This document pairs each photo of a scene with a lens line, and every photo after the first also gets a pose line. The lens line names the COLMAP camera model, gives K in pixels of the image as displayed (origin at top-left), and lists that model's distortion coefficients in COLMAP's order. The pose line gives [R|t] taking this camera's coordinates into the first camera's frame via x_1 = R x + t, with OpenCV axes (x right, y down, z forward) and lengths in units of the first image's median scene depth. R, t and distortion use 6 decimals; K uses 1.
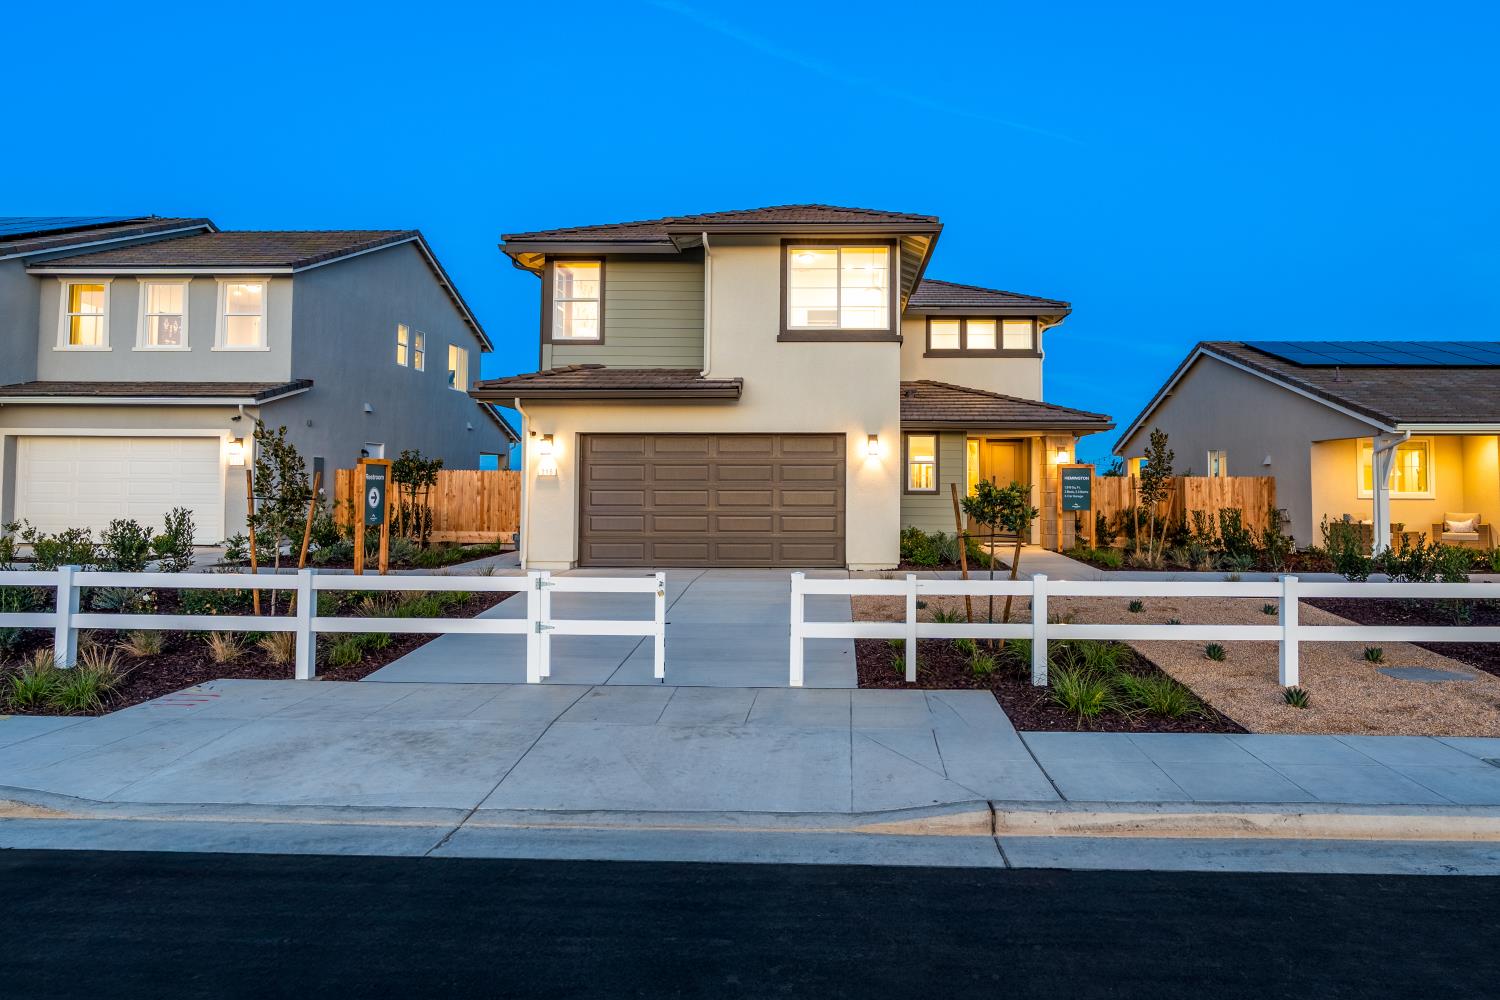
lens RADIAL K [[695.6, 0, 748.2], [0, 695.6, 485.9], [0, 0, 1]] dist [-0.003364, -0.000141]
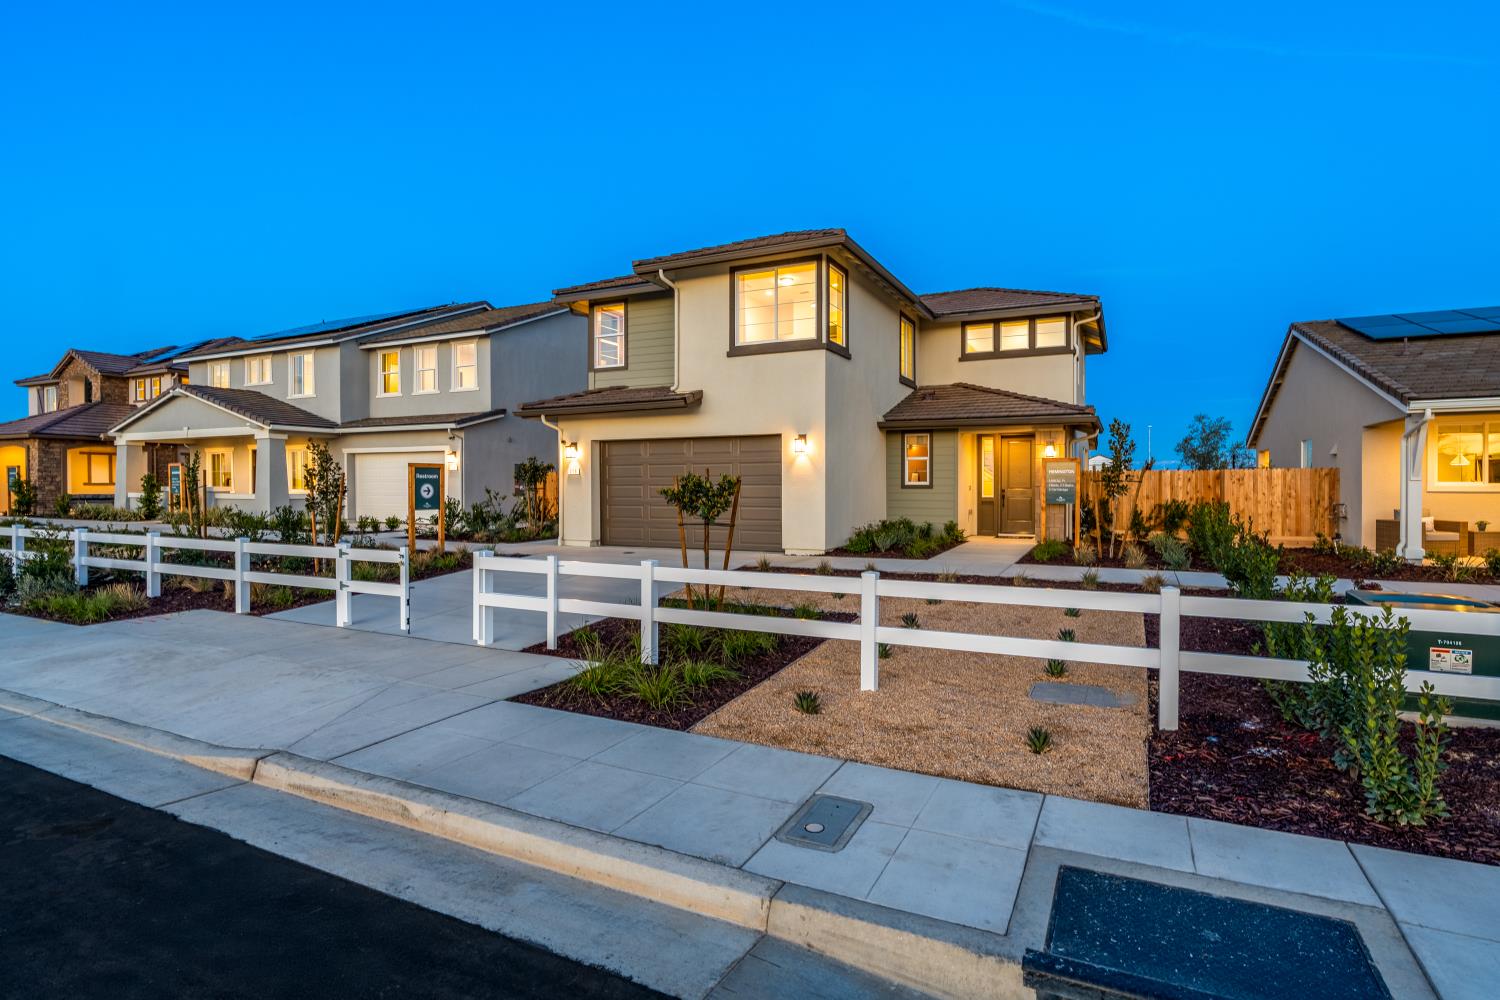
lens RADIAL K [[568.5, 0, 750.0], [0, 568.5, 500.0], [0, 0, 1]] dist [-0.008129, -0.000151]
pose [[0.951043, 0.003243, -0.309040, 0.306004], [0.005464, 0.999612, 0.027303, 0.005172], [0.309009, -0.027655, 0.950657, 0.082760]]
